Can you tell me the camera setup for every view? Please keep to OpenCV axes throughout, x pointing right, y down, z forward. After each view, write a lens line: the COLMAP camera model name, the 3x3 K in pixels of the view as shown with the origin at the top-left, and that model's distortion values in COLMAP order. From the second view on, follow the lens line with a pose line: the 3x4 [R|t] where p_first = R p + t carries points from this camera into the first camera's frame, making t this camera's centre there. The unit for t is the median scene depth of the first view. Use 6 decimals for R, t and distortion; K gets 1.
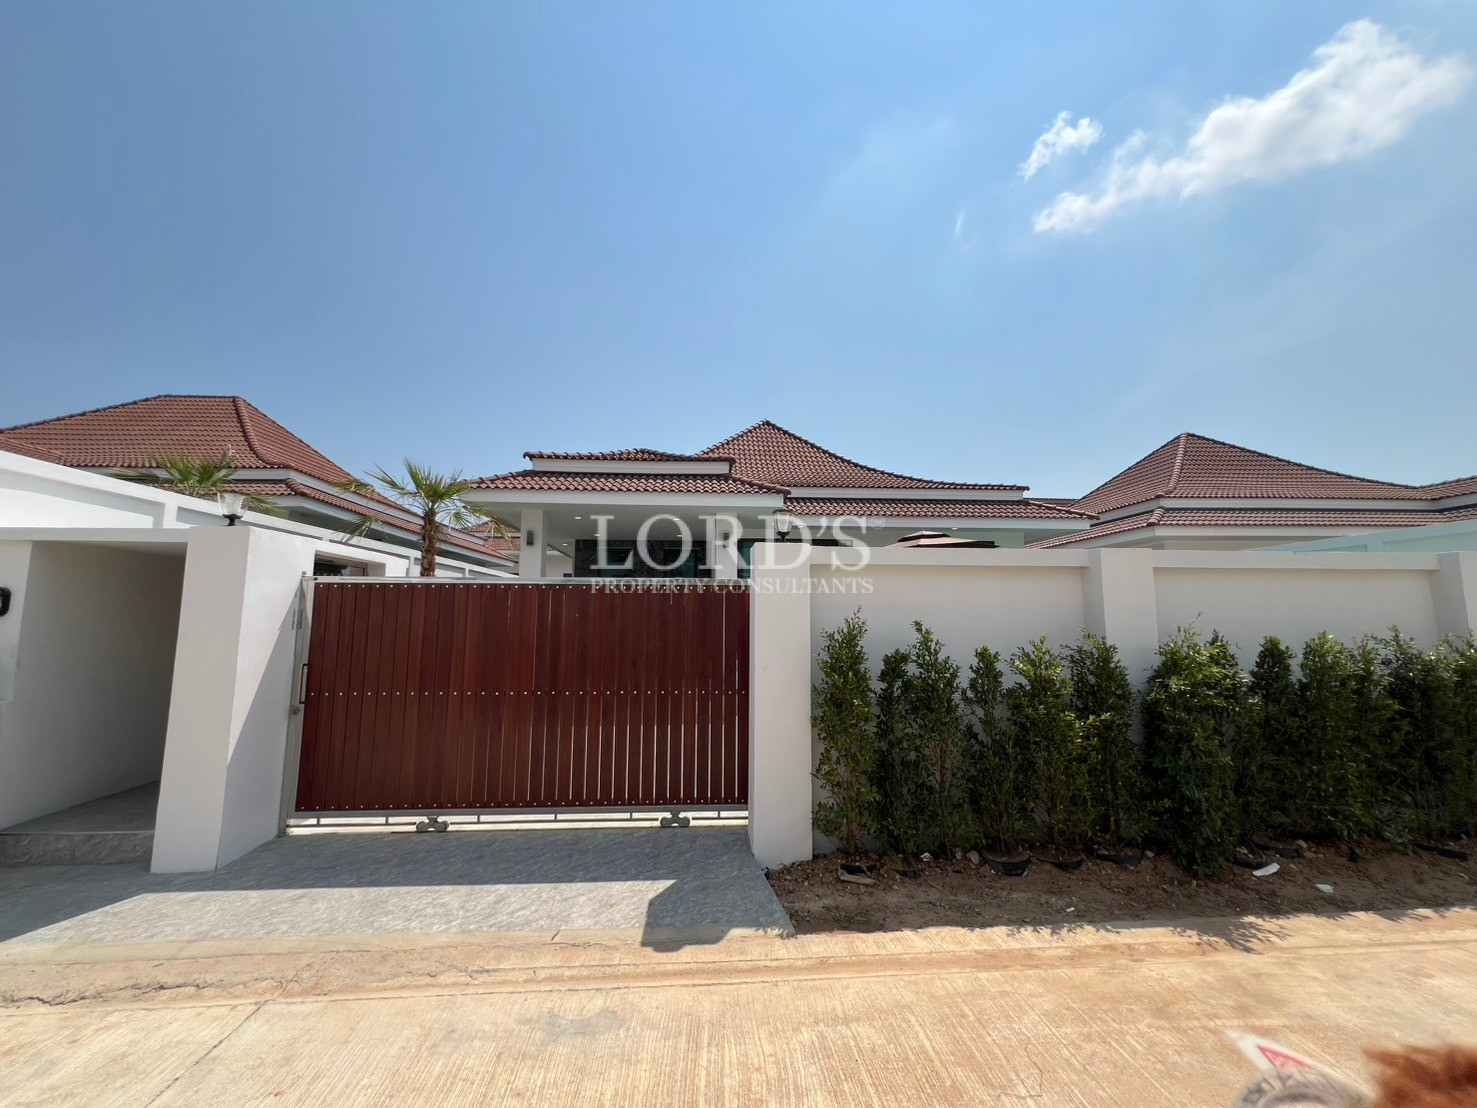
lens RADIAL K [[592.6, 0, 738.5], [0, 592.6, 554.0], [0, 0, 1]] dist [-0.001082, 0.000651]
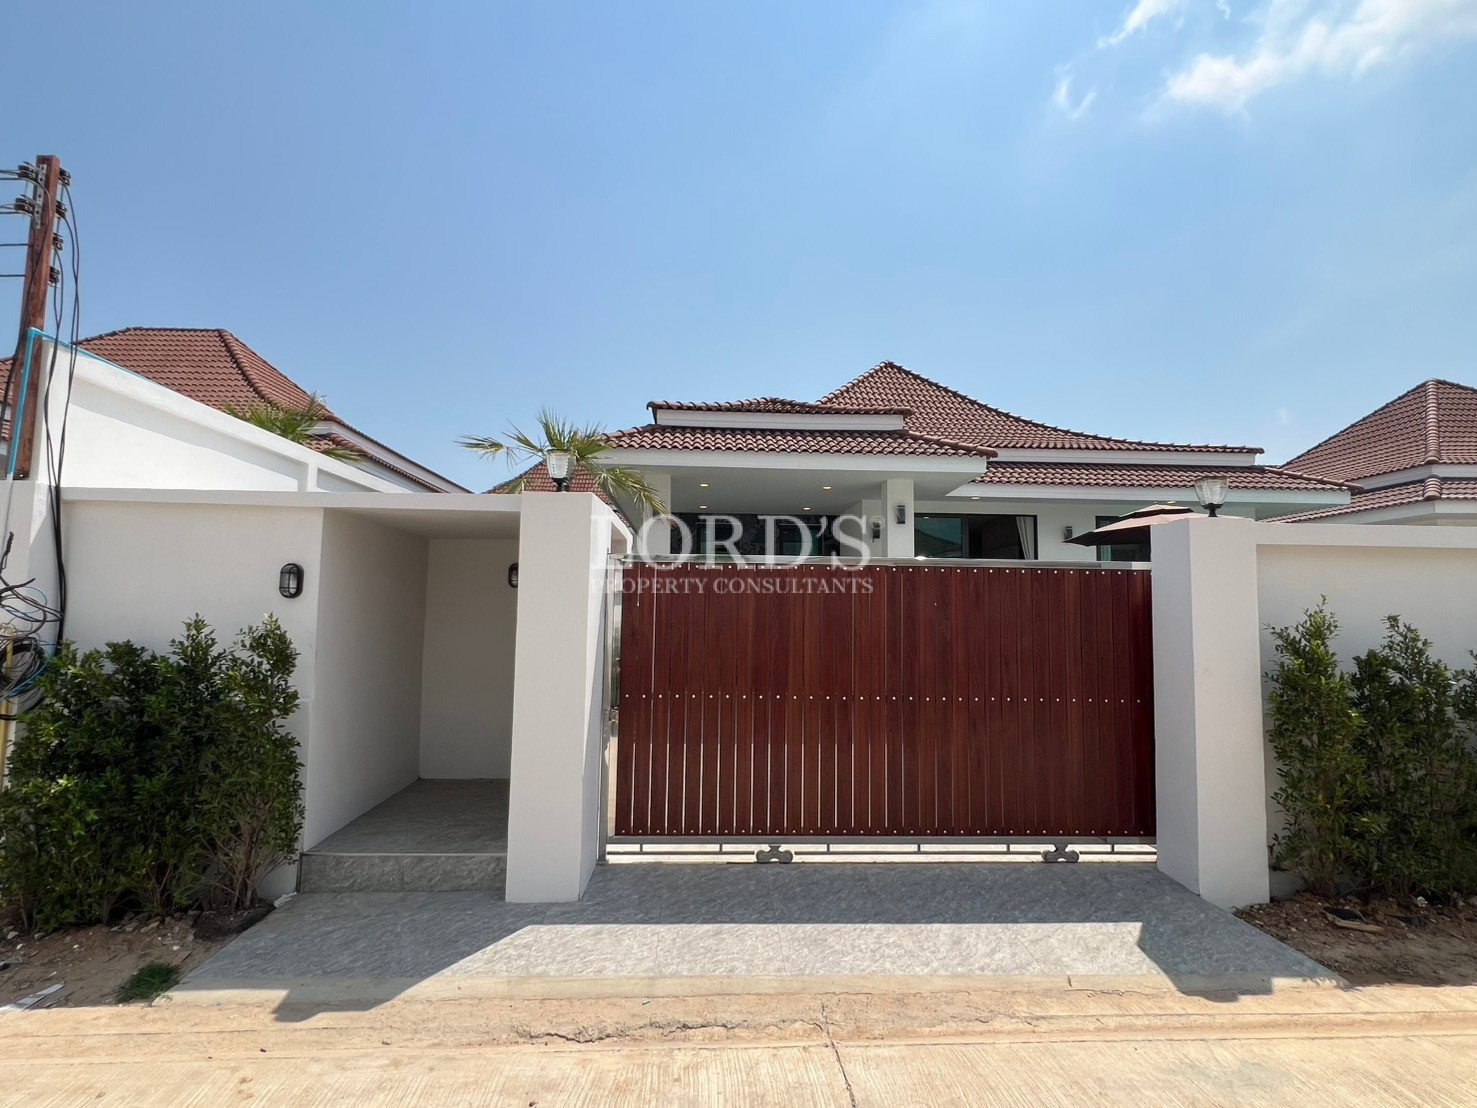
lens RADIAL K [[760.0, 0, 738.5], [0, 760.0, 554.0], [0, 0, 1]] dist [-0.002262, 0.000497]
pose [[0.999696, 0.008544, -0.023113, -0.549897], [-0.007896, 0.999577, 0.028005, 0.006782], [0.023343, -0.027814, 0.999341, -0.053789]]
